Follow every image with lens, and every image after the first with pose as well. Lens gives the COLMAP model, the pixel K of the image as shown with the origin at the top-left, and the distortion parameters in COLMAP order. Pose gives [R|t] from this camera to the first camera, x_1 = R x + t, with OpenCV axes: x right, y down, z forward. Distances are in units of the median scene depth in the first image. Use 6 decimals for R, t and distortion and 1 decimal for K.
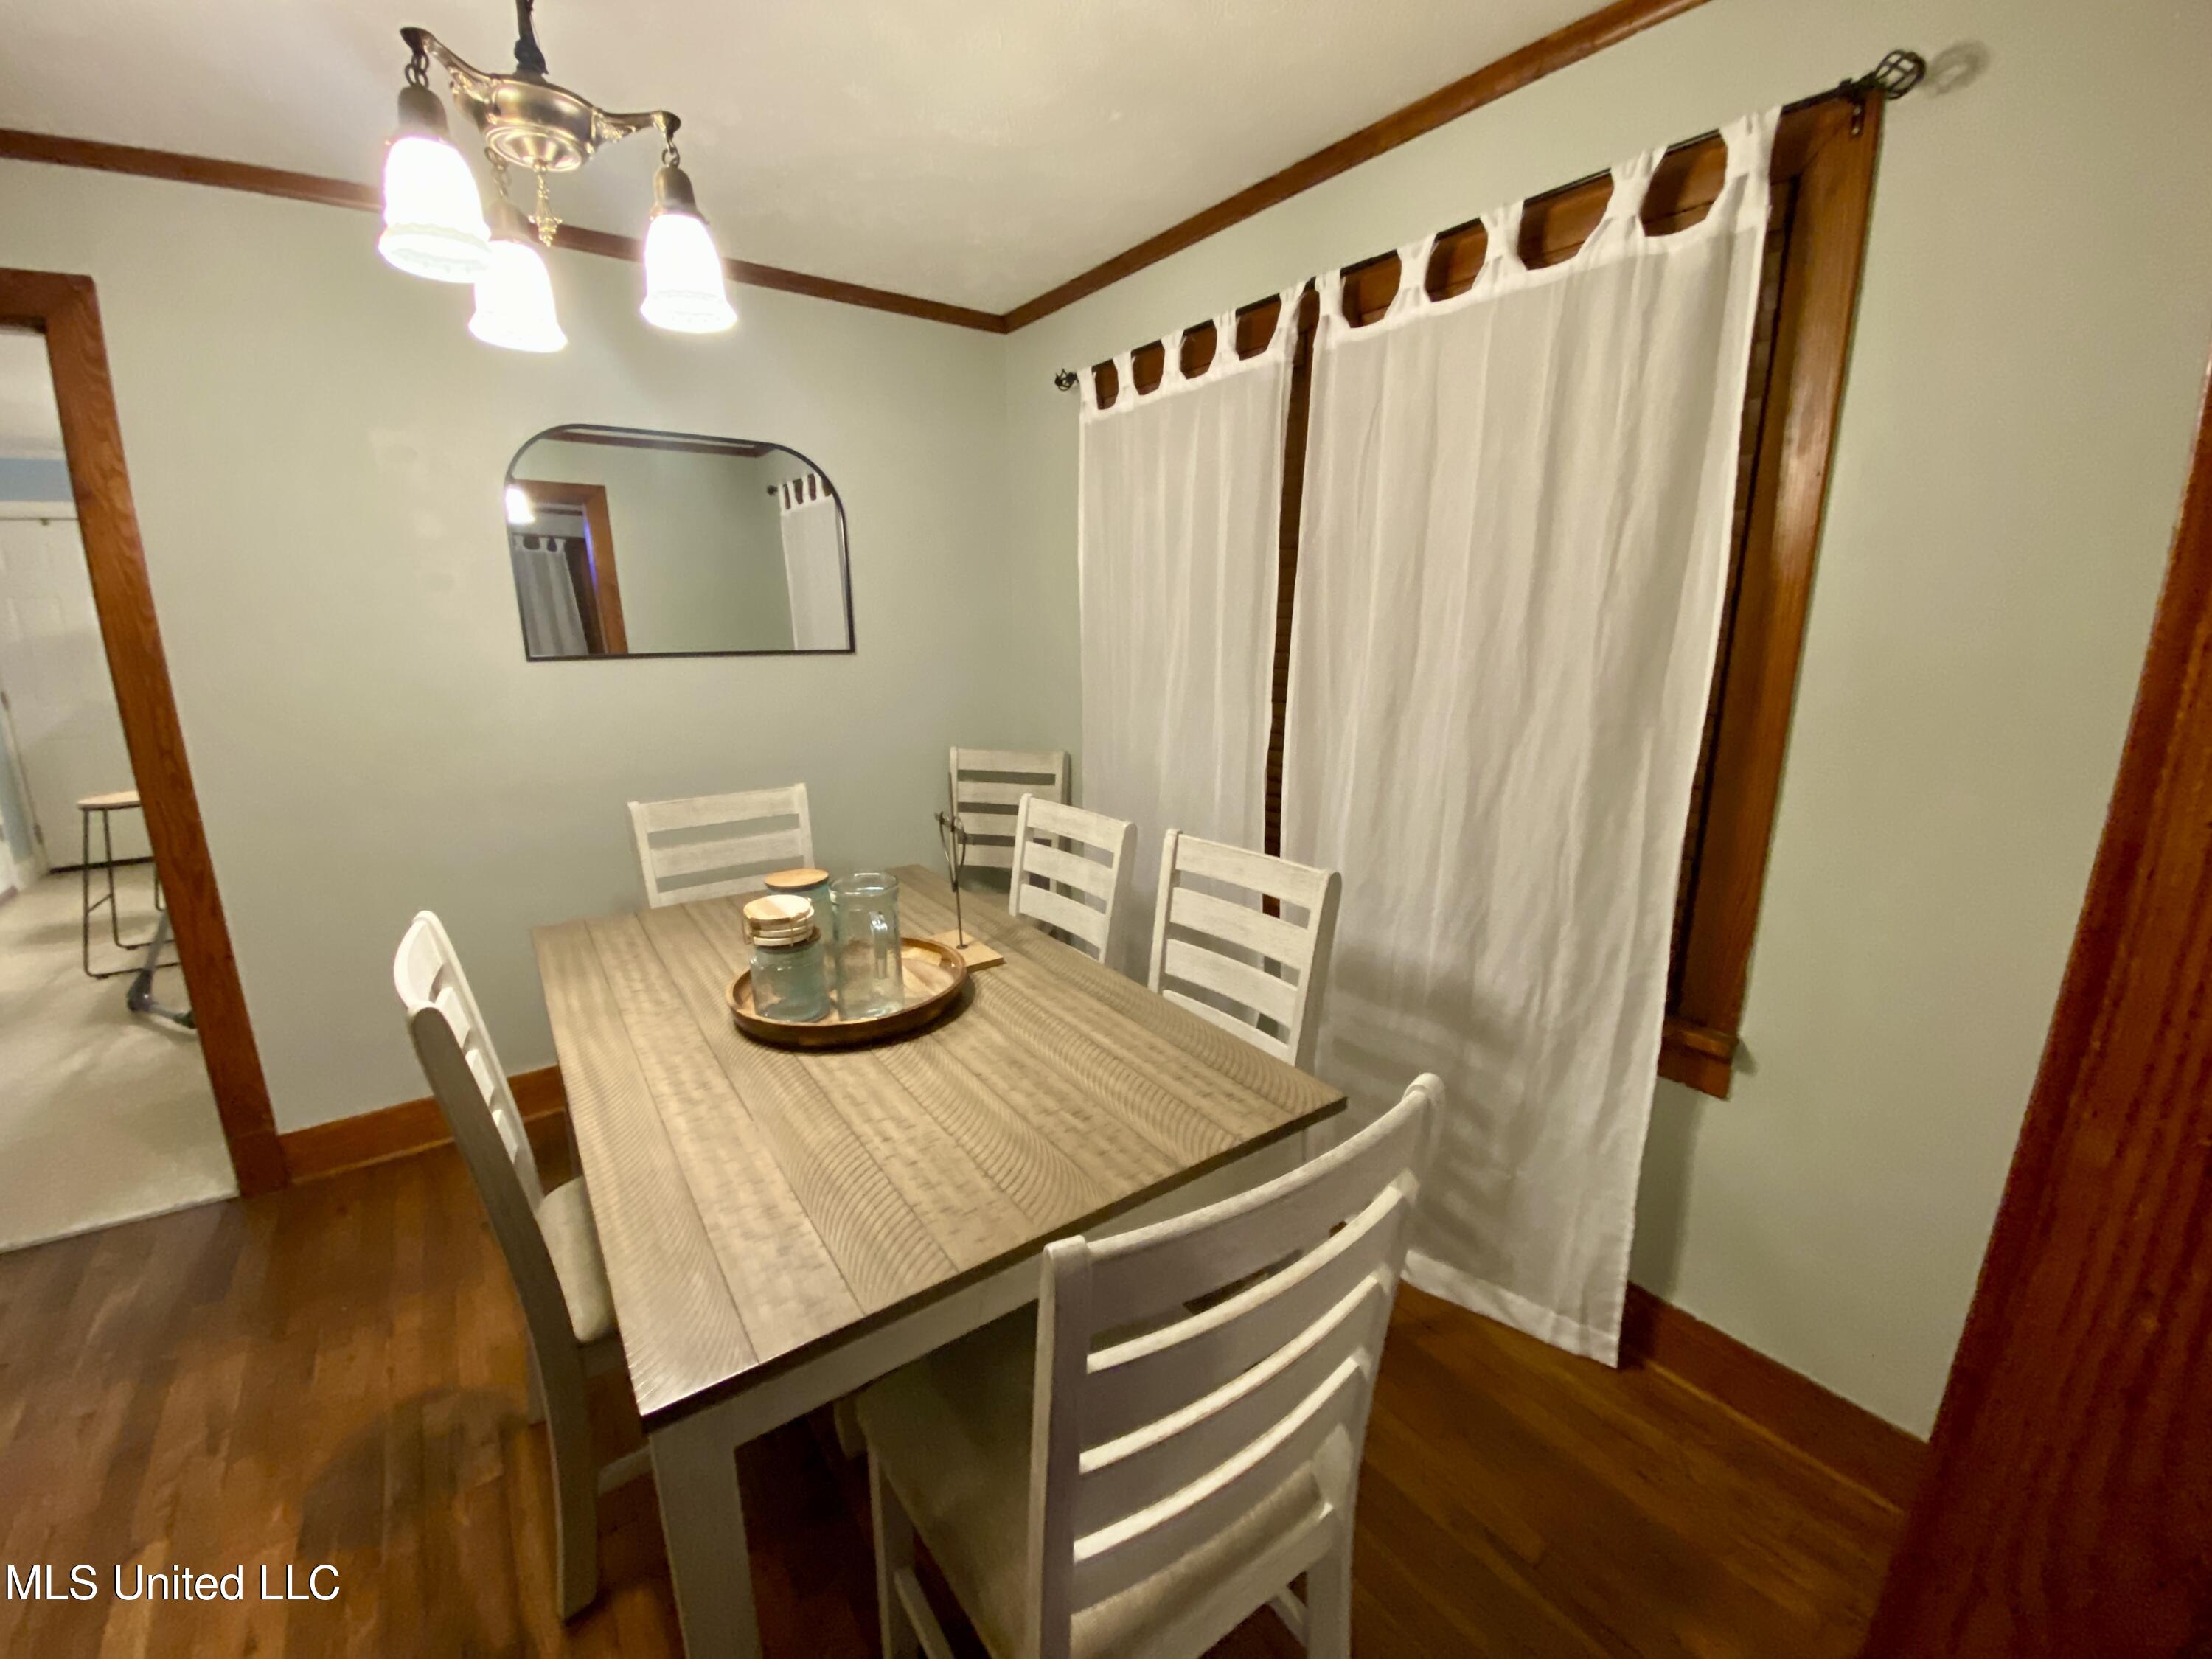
lens RADIAL K [[897.3, 0, 1106.0], [0, 897.3, 829.5], [0, 0, 1]] dist [0.054059, -0.036140]
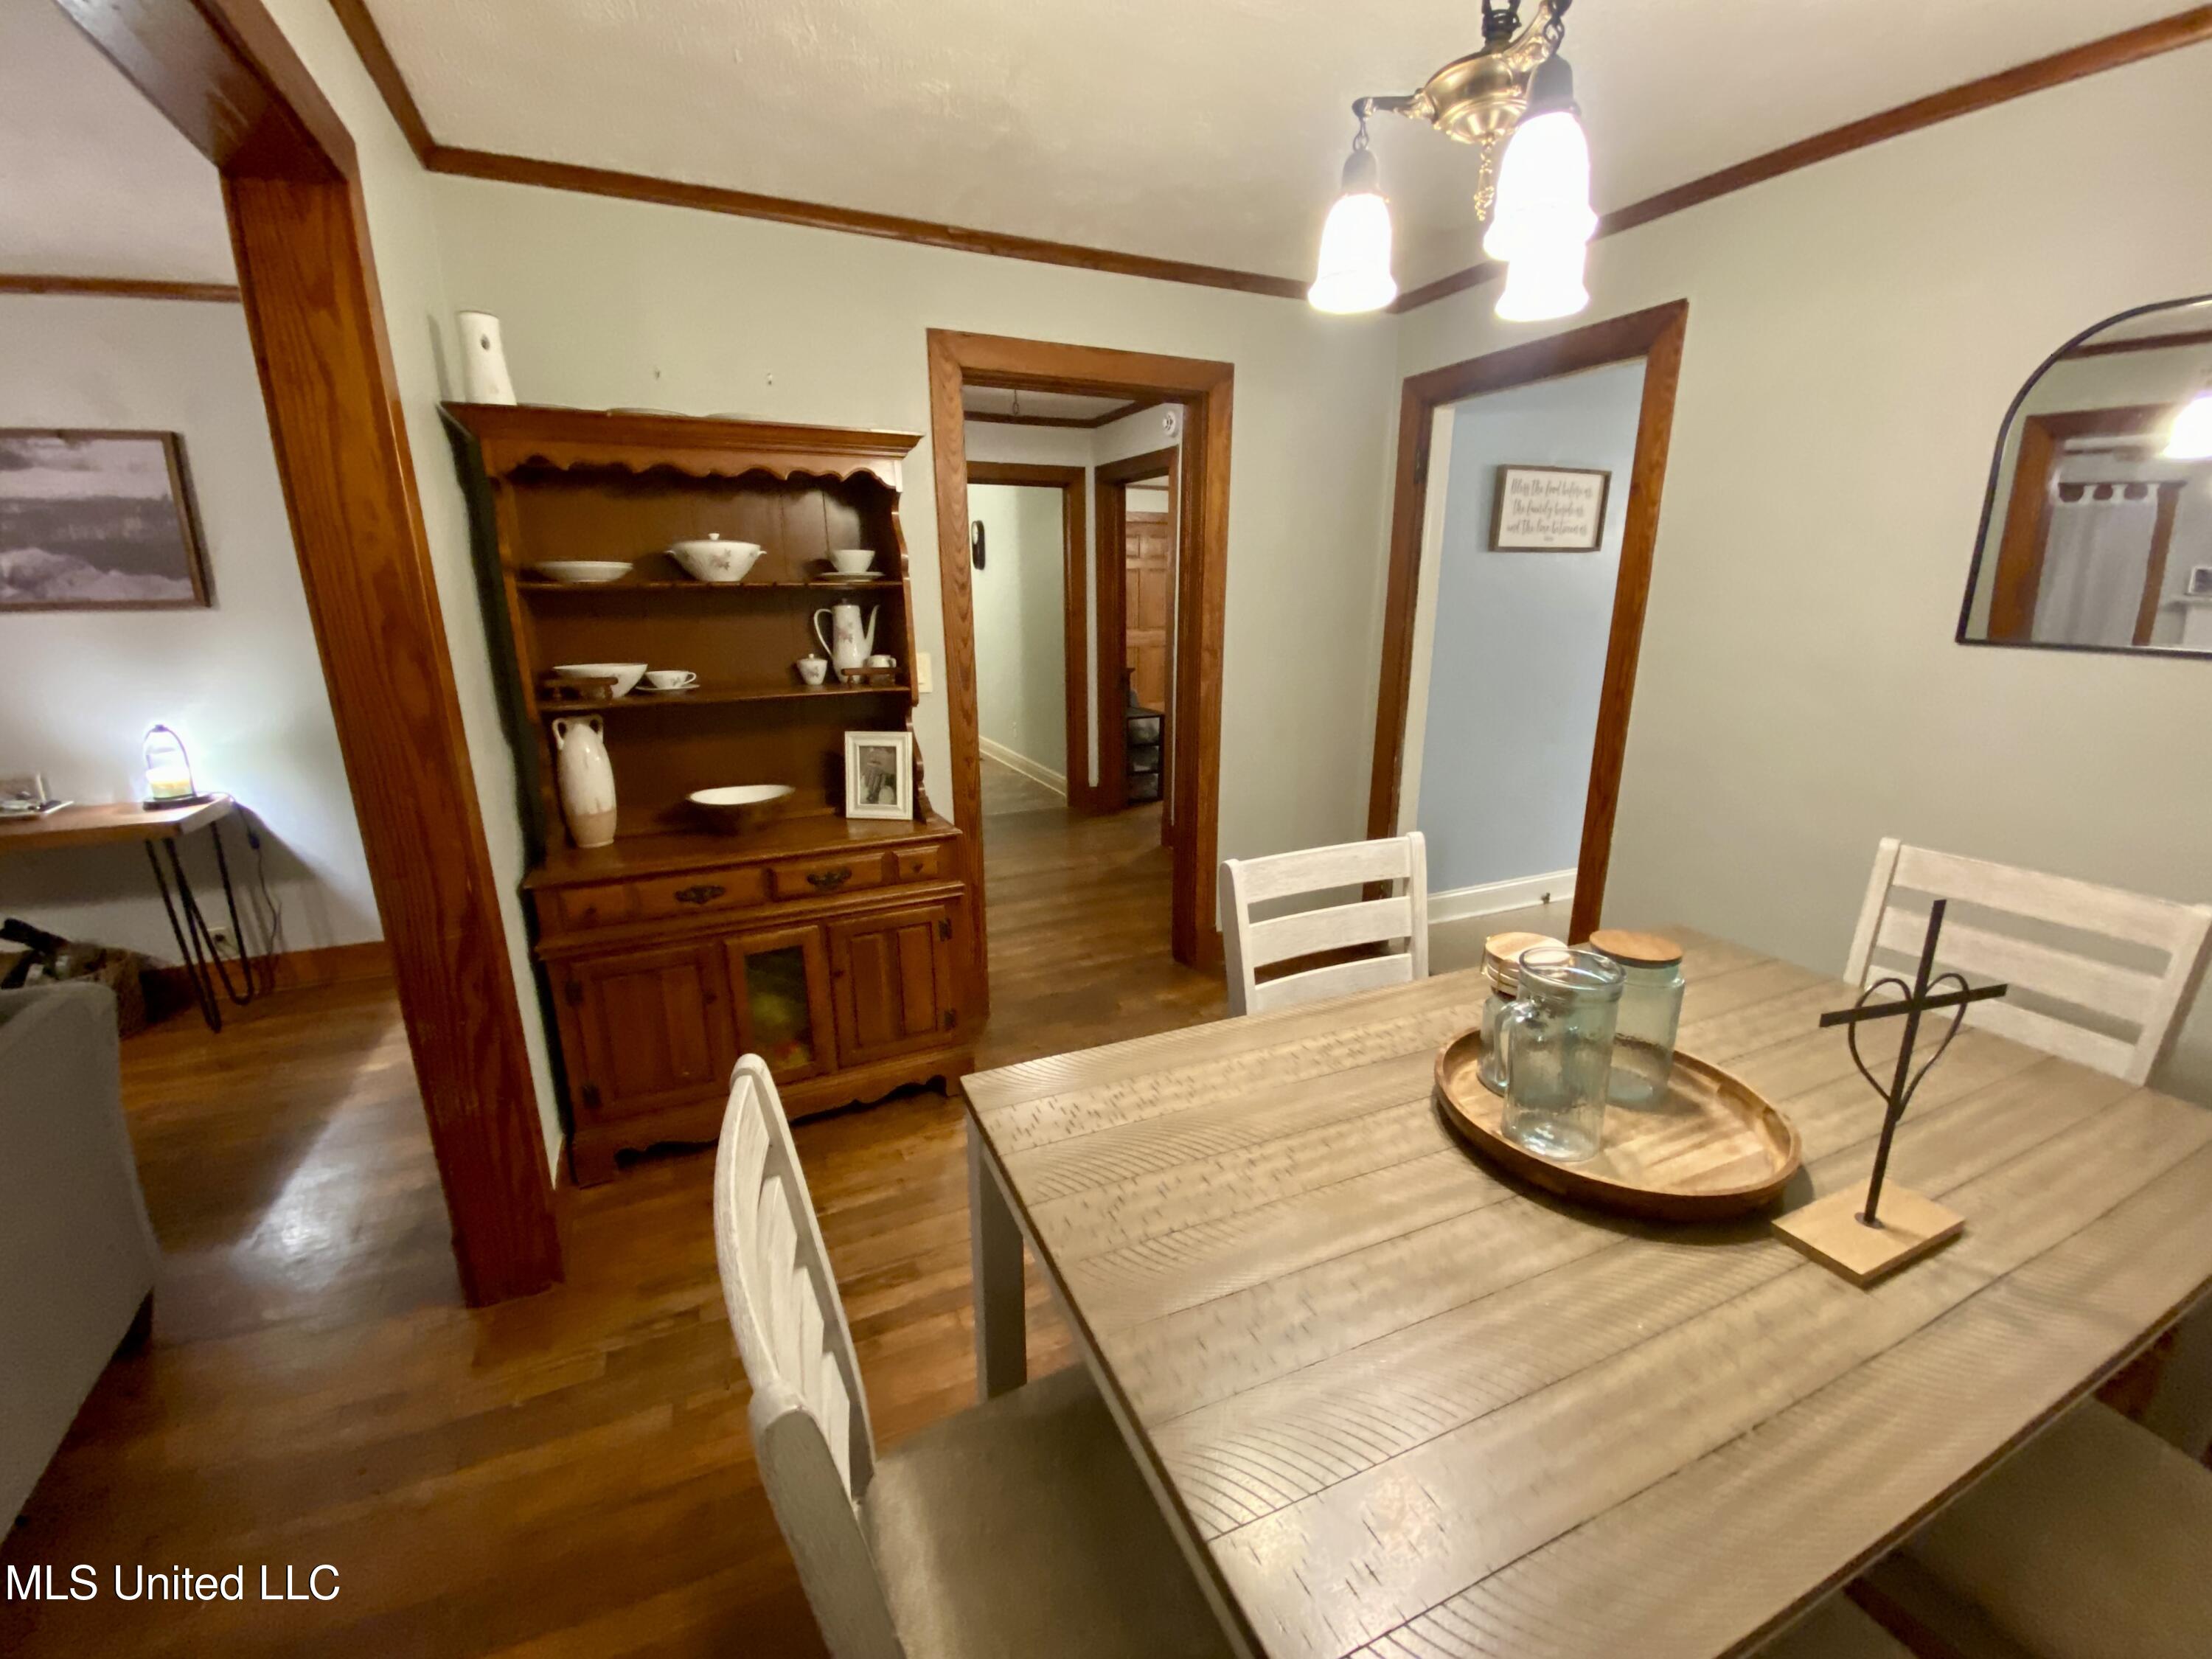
lens RADIAL K [[897.3, 0, 1106.0], [0, 897.3, 829.5], [0, 0, 1]] dist [0.054059, -0.036140]
pose [[-0.199601, 0.259818, -0.944804, 0.436800], [-0.224074, 0.926554, 0.302138, -0.166907], [0.953913, 0.272013, -0.126723, 0.668806]]
